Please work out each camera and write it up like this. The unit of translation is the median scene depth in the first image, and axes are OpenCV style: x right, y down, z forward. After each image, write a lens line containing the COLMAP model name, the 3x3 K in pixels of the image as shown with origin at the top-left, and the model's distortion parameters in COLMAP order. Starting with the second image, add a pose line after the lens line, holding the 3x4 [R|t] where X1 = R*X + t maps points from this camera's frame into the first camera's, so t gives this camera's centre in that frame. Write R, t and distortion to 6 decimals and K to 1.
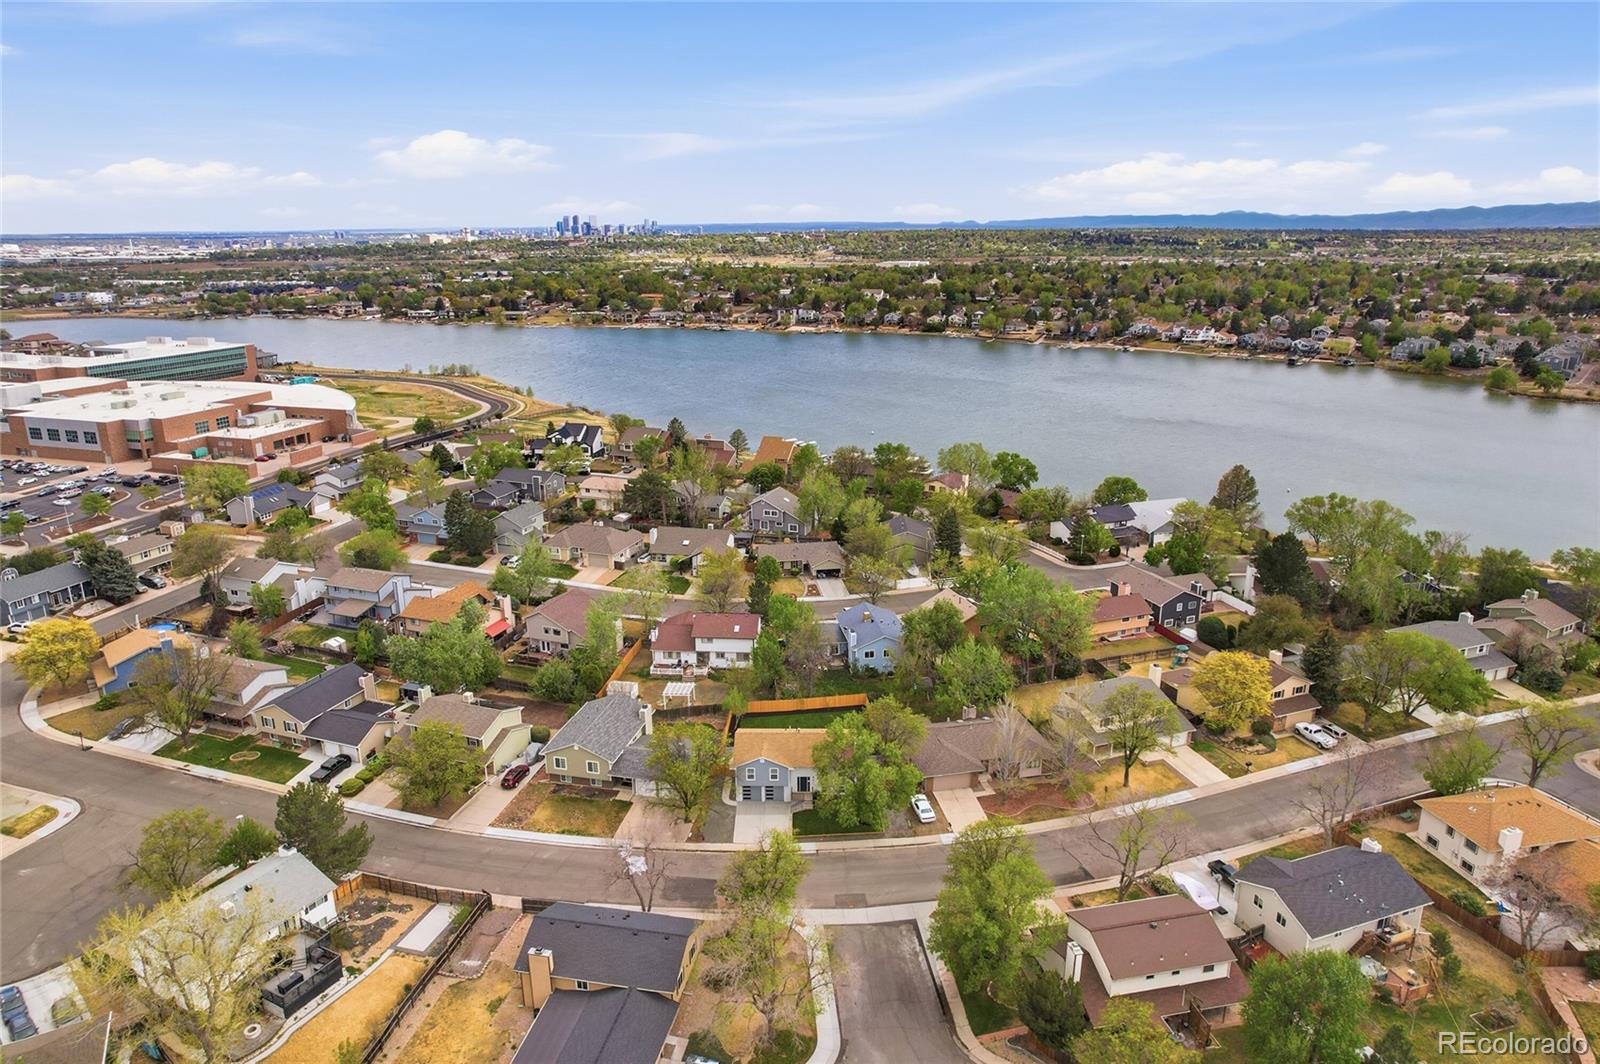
lens RADIAL K [[1027.8, 0, 798.5], [0, 1027.8, 508.2], [0, 0, 1]] dist [-0.080768, 0.074957]
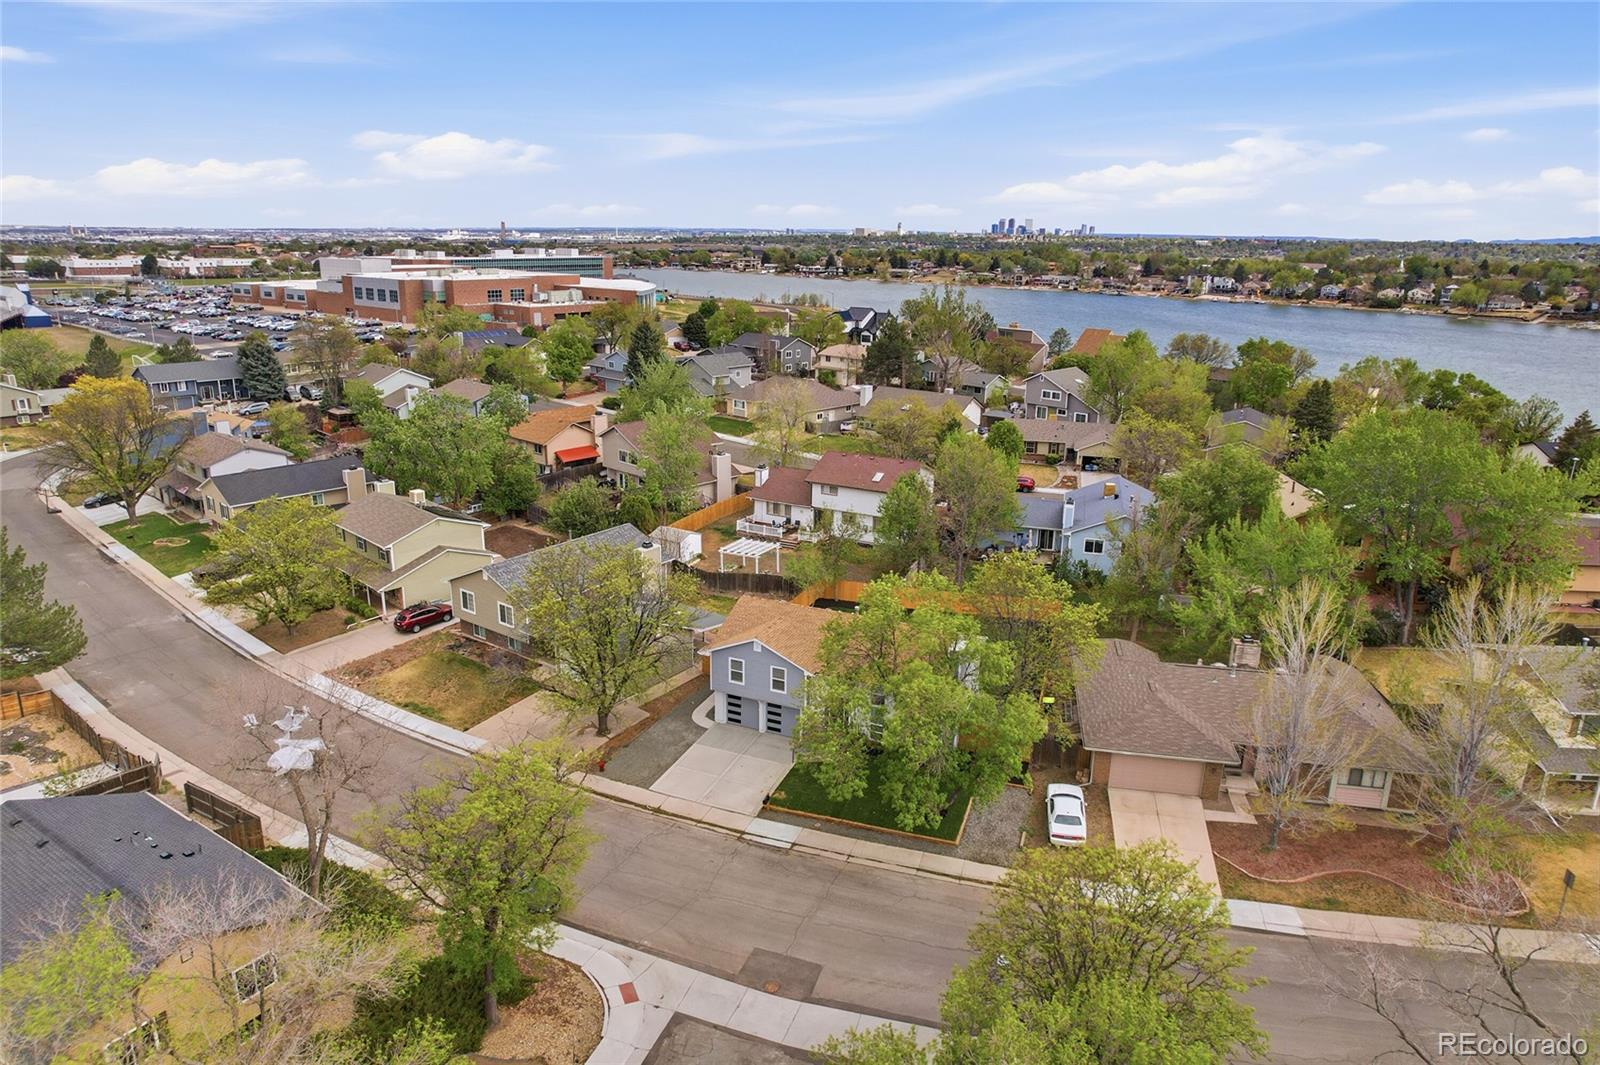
lens RADIAL K [[1027.8, 0, 798.5], [0, 1027.8, 508.7], [0, 0, 1]] dist [-0.080768, 0.074957]
pose [[0.917284, 0.120326, -0.379621, 0.068736], [-0.122846, 0.992268, 0.017679, 0.069888], [0.378813, 0.030418, 0.924973, 0.224823]]
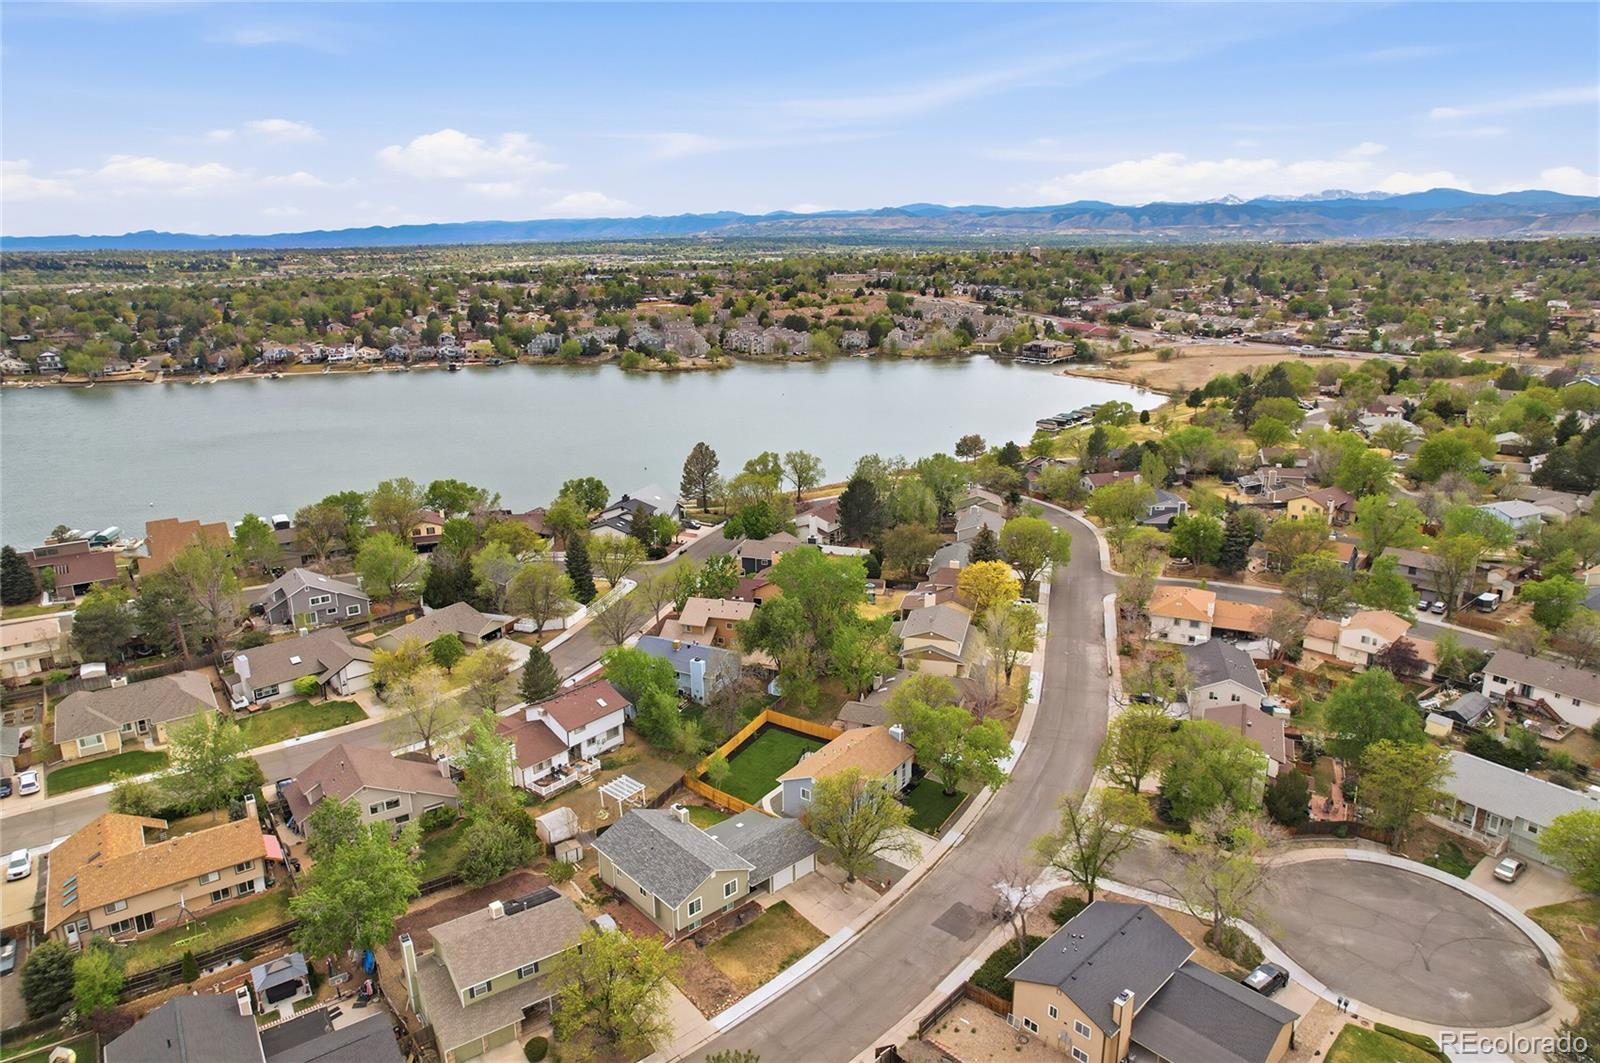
lens RADIAL K [[1027.8, 0, 798.5], [0, 1027.8, 507.7], [0, 0, 1]] dist [-0.080768, 0.074957]
pose [[0.580301, -0.207581, 0.787503, -0.312907], [0.222461, 0.970599, 0.091916, -0.040858], [-0.783429, 0.121850, 0.609419, 0.186569]]
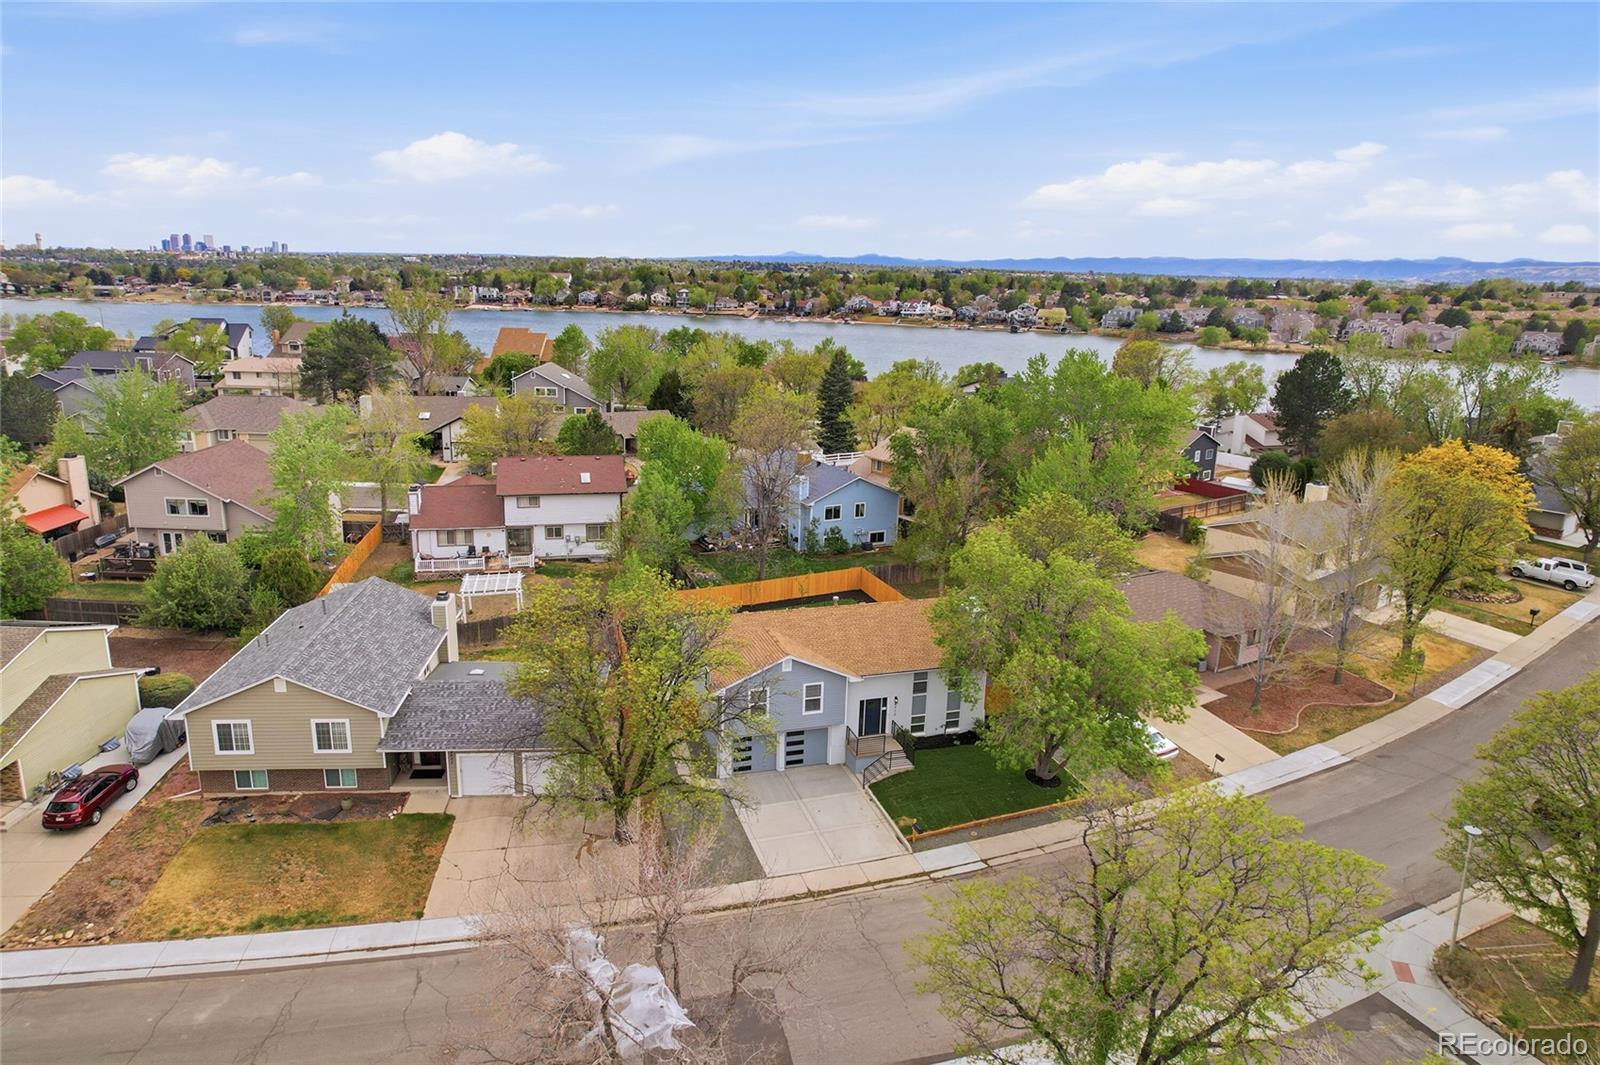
lens RADIAL K [[1027.8, 0, 798.5], [0, 1027.8, 508.7], [0, 0, 1]] dist [-0.080768, 0.074957]
pose [[0.947245, -0.043951, 0.317482, -0.065588], [0.054495, 0.998216, -0.024402, 0.080841], [-0.315843, 0.040416, 0.947950, 0.253330]]
